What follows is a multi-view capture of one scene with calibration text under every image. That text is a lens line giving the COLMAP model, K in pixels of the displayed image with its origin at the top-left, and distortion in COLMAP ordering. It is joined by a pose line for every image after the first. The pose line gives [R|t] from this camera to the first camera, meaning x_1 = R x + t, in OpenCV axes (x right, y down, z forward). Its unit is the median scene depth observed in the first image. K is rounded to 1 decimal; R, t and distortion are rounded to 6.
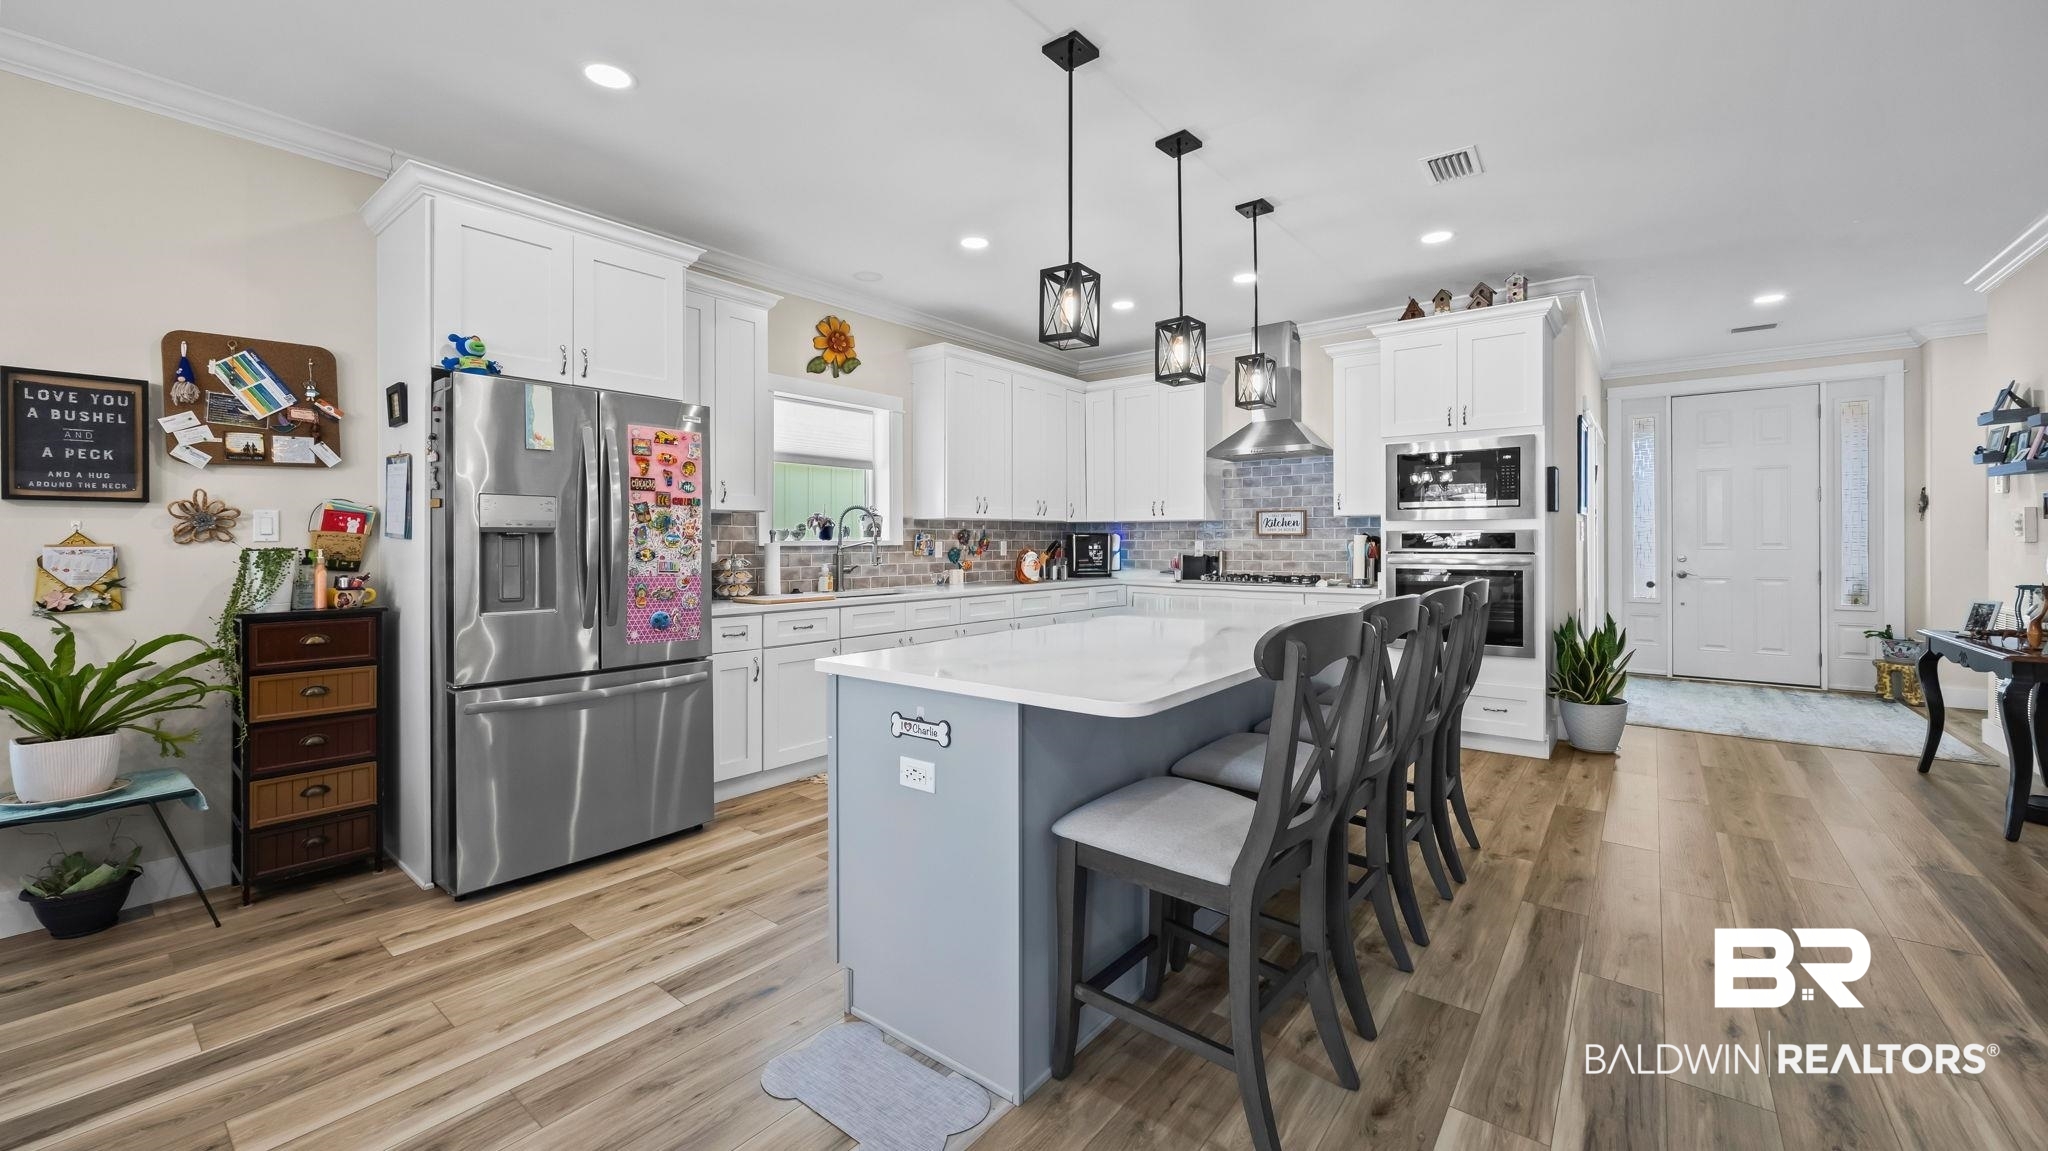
lens RADIAL K [[791.8, 0, 1014.6], [0, 791.8, 543.4], [0, 0, 1]] dist [0.000816, -0.000045]
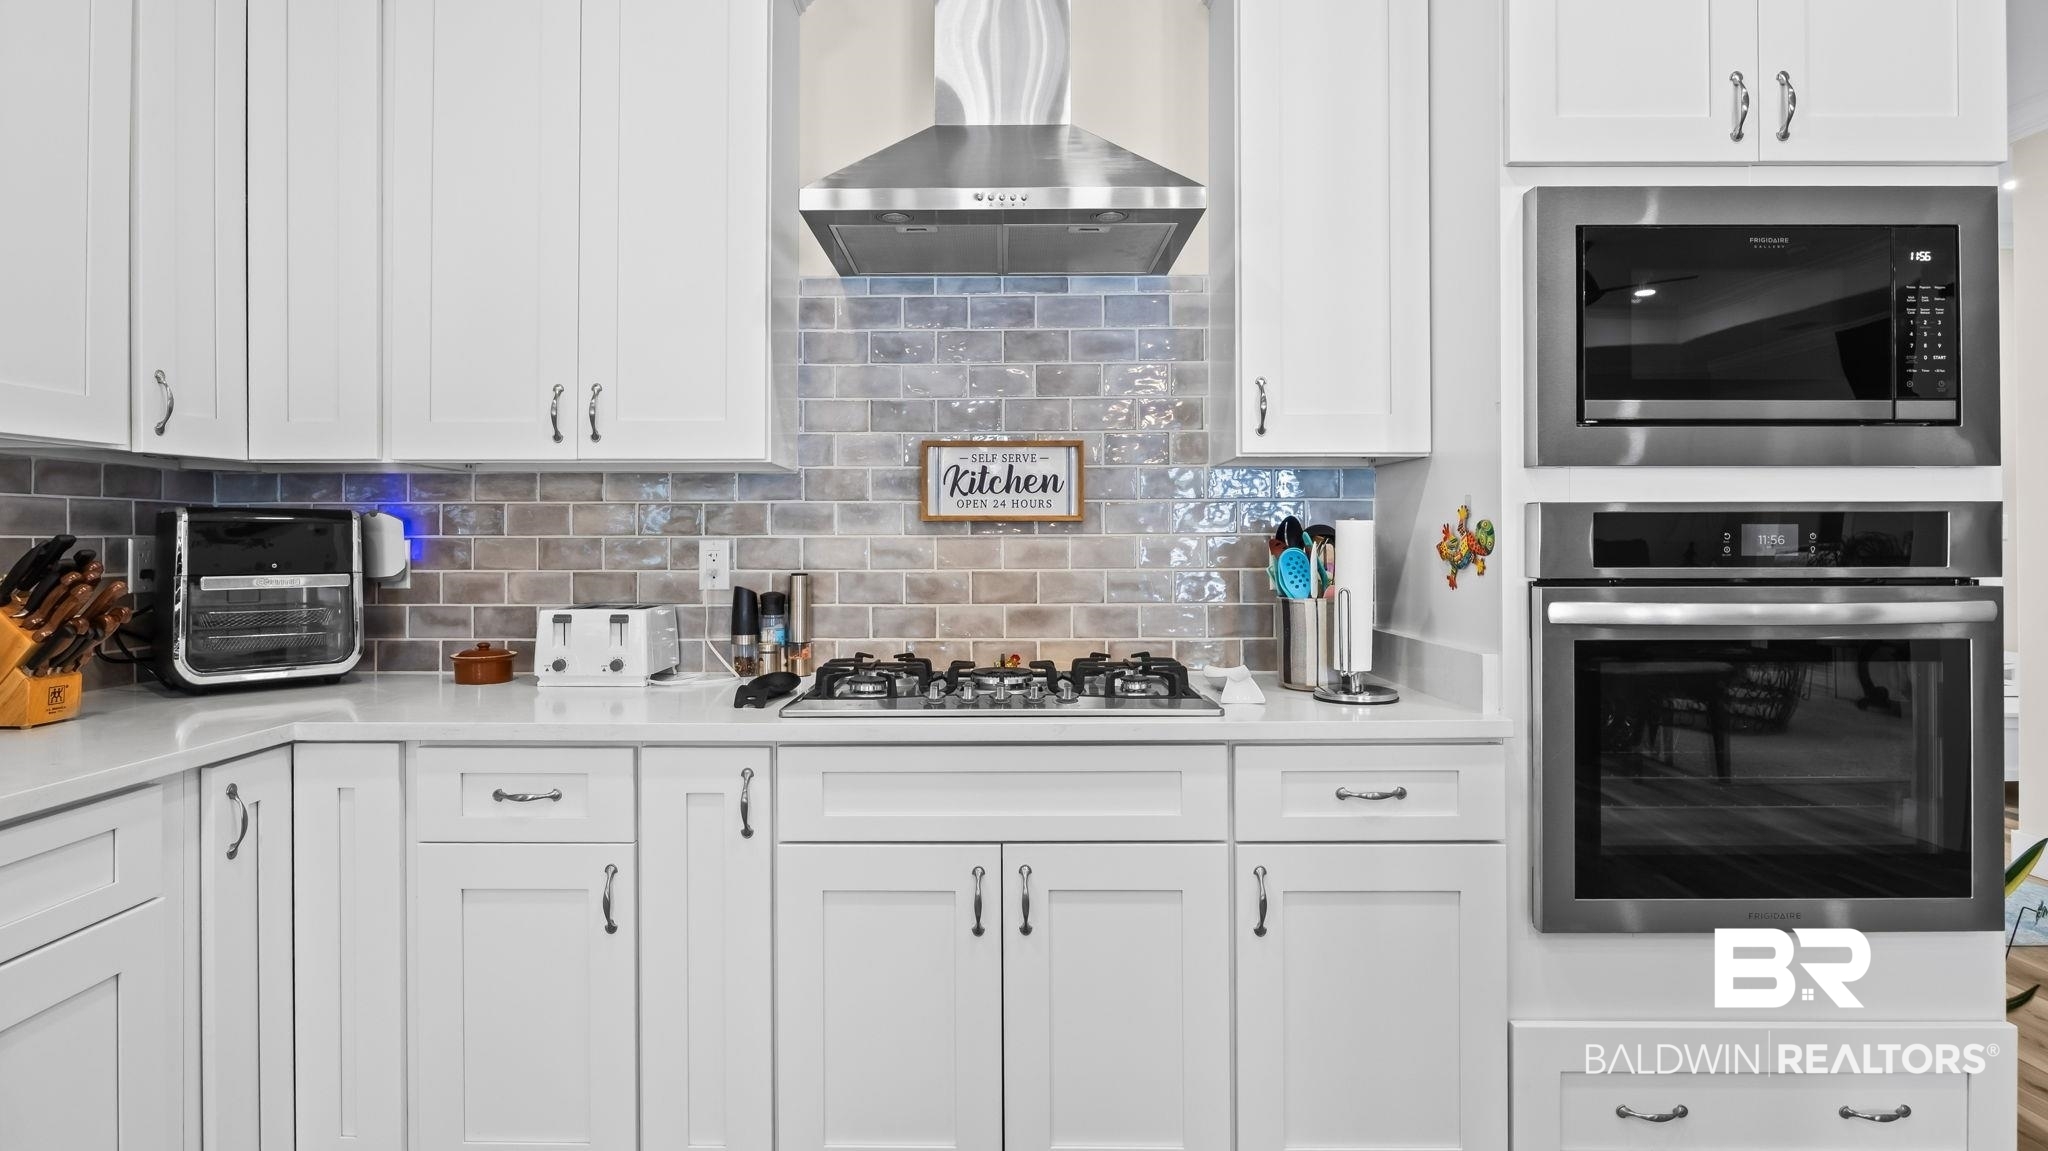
lens RADIAL K [[1028.9, 0, 1004.6], [0, 1028.9, 540.6], [0, 0, 1]] dist [-0.001910, 0.000123]
pose [[0.785802, 0.000614, 0.618478, 0.093183], [0.001530, 0.999995, -0.002937, -0.001924], [-0.618477, 0.003254, 0.785797, 0.715349]]
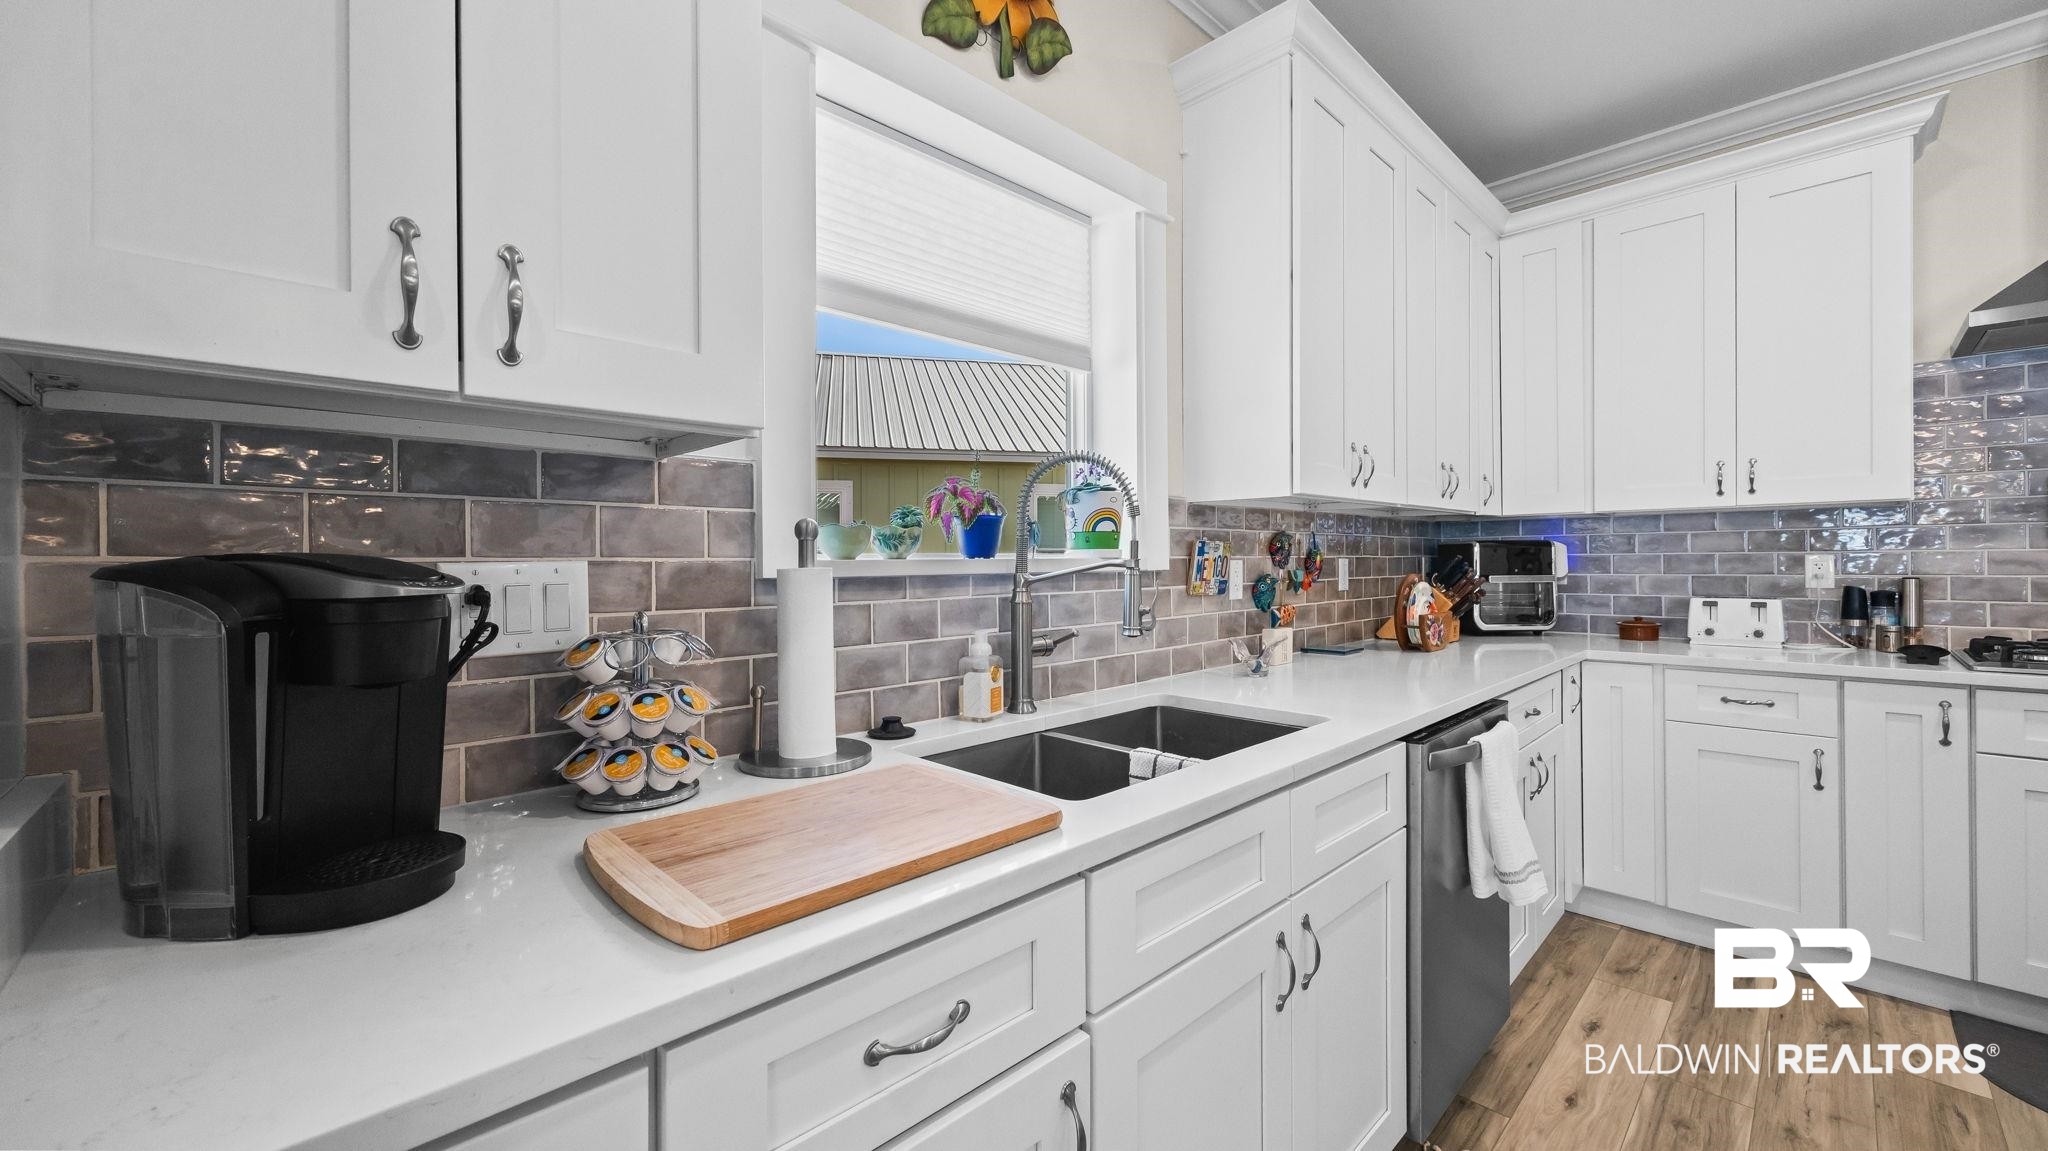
lens RADIAL K [[791.8, 0, 1019.6], [0, 791.8, 566.2], [0, 0, 1]] dist [0.000816, -0.000045]
pose [[0.991748, -0.006224, -0.128052, -0.156338], [0.006712, 0.999972, 0.003375, -0.001341], [0.128027, -0.004206, 0.991762, 0.586072]]
